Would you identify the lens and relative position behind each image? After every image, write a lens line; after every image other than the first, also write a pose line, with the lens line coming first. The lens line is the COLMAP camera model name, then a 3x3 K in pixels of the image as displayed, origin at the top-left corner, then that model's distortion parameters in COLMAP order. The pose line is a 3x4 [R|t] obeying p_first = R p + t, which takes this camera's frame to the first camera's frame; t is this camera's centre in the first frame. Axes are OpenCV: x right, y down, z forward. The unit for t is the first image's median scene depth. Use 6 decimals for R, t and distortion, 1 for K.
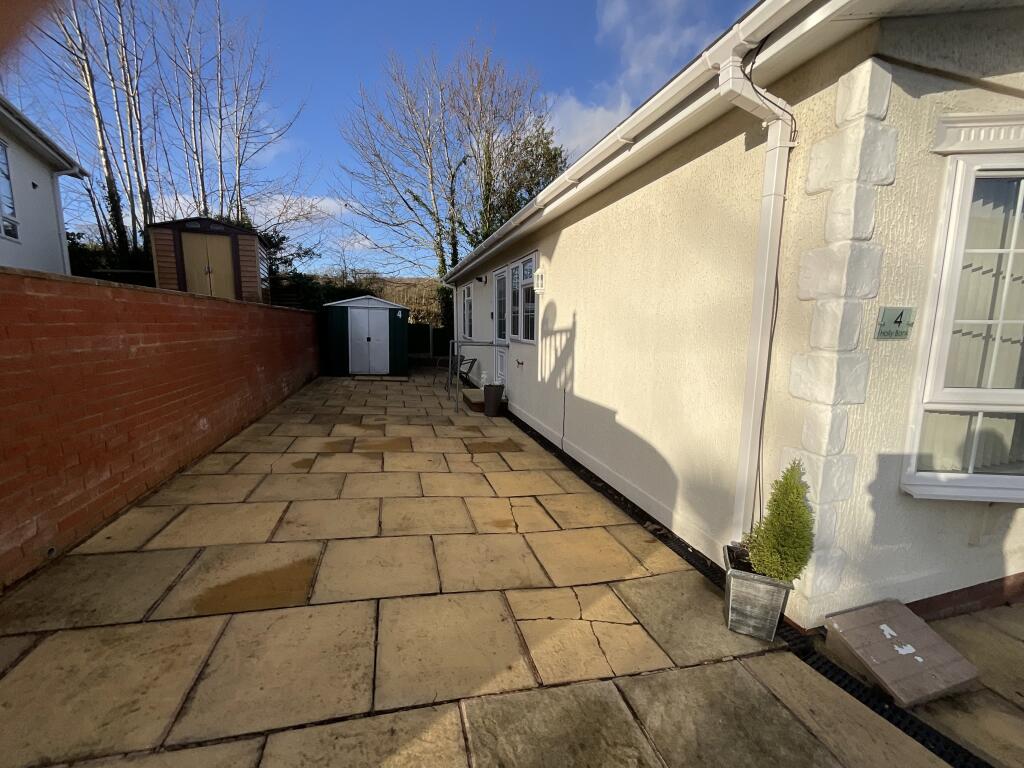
lens RADIAL K [[414.0, 0, 512.0], [0, 414.0, 384.0], [0, 0, 1]] dist [-0.001671, -0.000040]
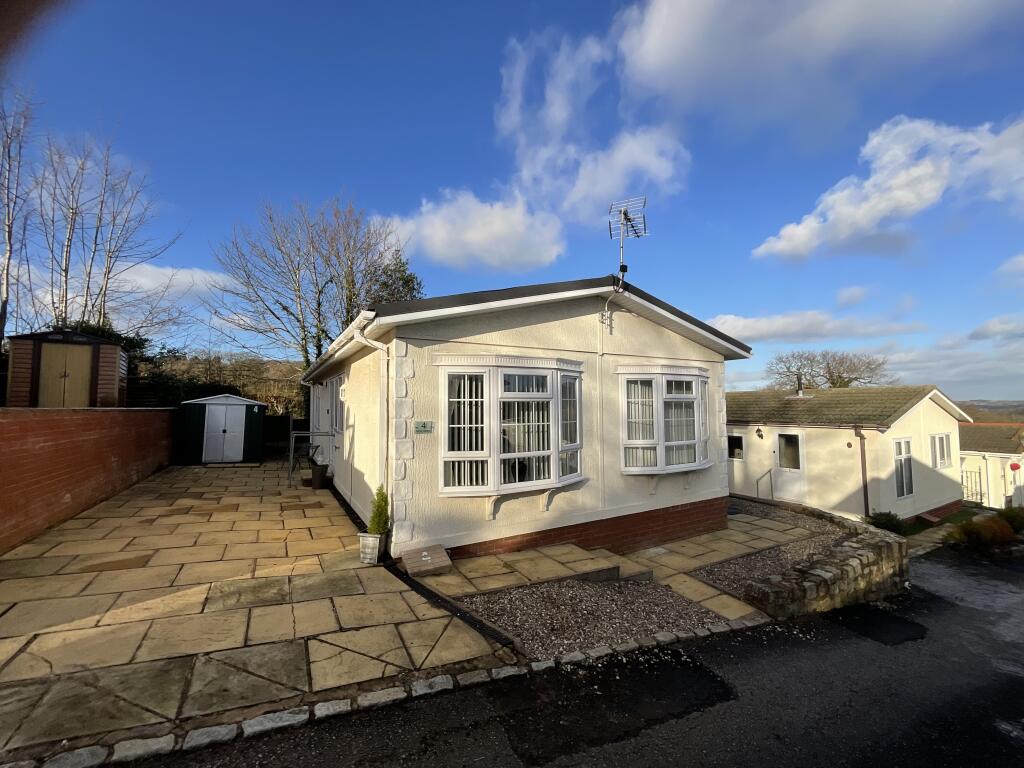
lens RADIAL K [[415.2, 0, 513.2], [0, 415.2, 389.0], [0, 0, 1]] dist [0.000677, -0.000228]
pose [[0.970925, -0.000094, 0.239384, 0.252972], [0.044768, 0.982429, -0.181190, 0.034373], [-0.235161, 0.186639, 0.953869, -0.499835]]
